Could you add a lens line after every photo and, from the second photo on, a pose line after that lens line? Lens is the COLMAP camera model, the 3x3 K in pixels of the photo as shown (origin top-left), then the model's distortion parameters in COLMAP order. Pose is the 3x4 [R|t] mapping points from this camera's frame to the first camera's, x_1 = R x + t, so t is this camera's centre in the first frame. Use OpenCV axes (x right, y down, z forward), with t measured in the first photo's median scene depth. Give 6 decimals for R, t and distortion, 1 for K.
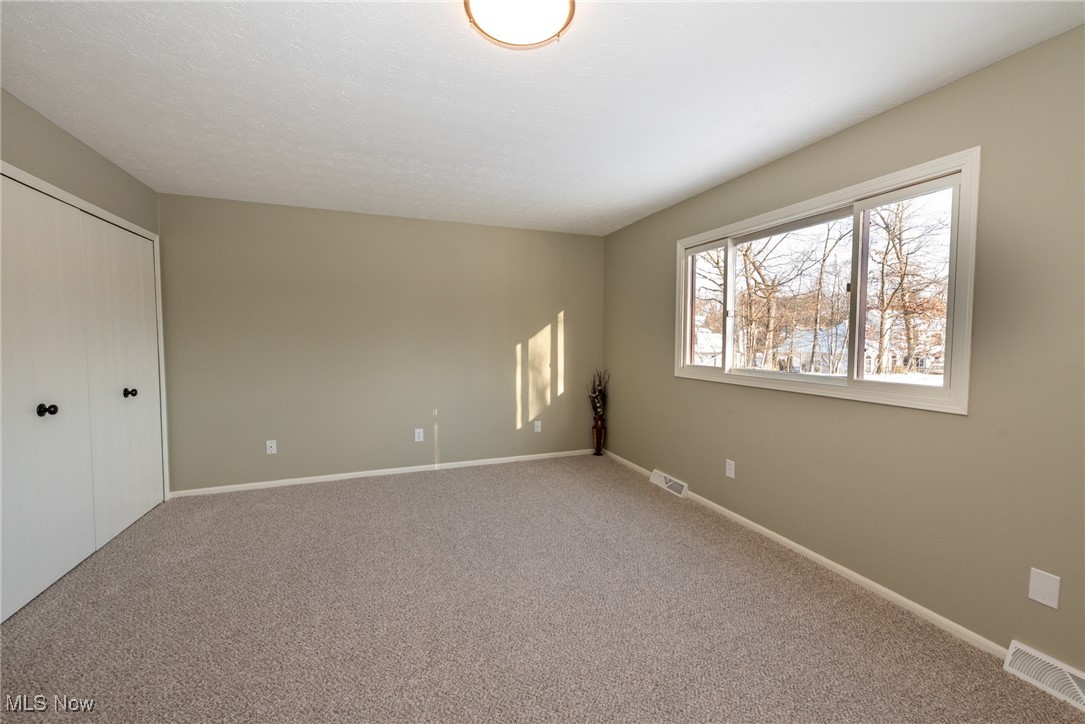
lens RADIAL K [[437.9, 0, 501.3], [0, 437.9, 346.3], [0, 0, 1]] dist [0.011423, -0.002780]
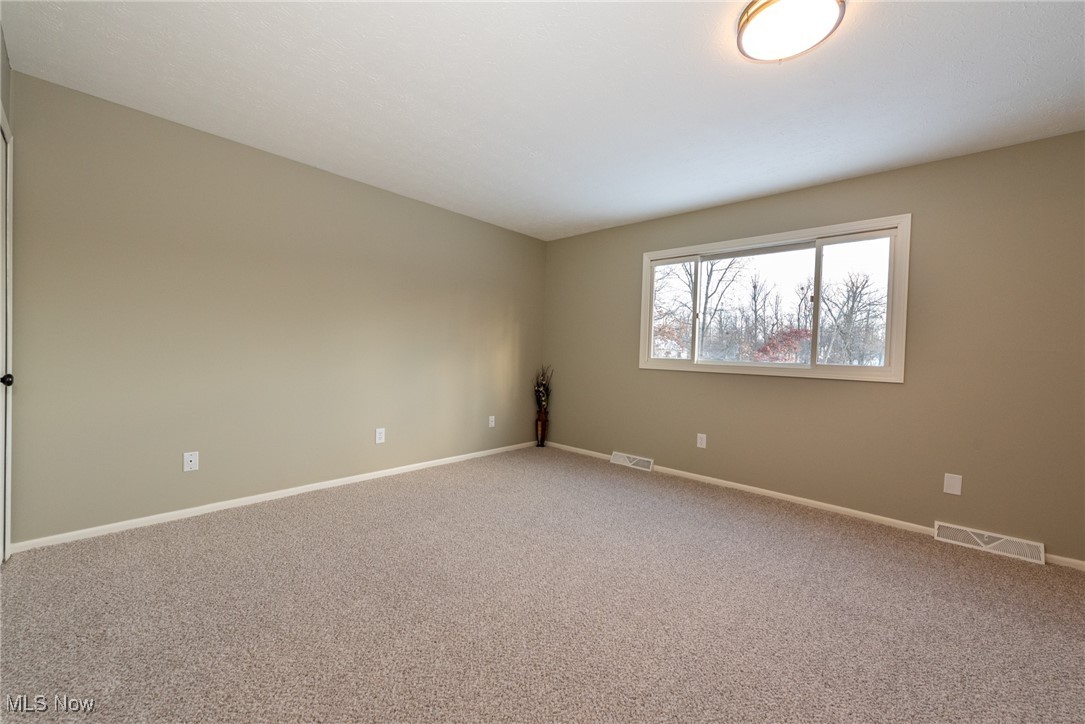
lens RADIAL K [[437.9, 0, 522.6], [0, 437.9, 344.5], [0, 0, 1]] dist [0.011423, -0.002780]
pose [[0.891194, 0.035394, 0.452240, -0.409976], [-0.025066, 0.999271, -0.028811, 0.046824], [-0.452930, 0.014341, 0.891431, 0.105337]]
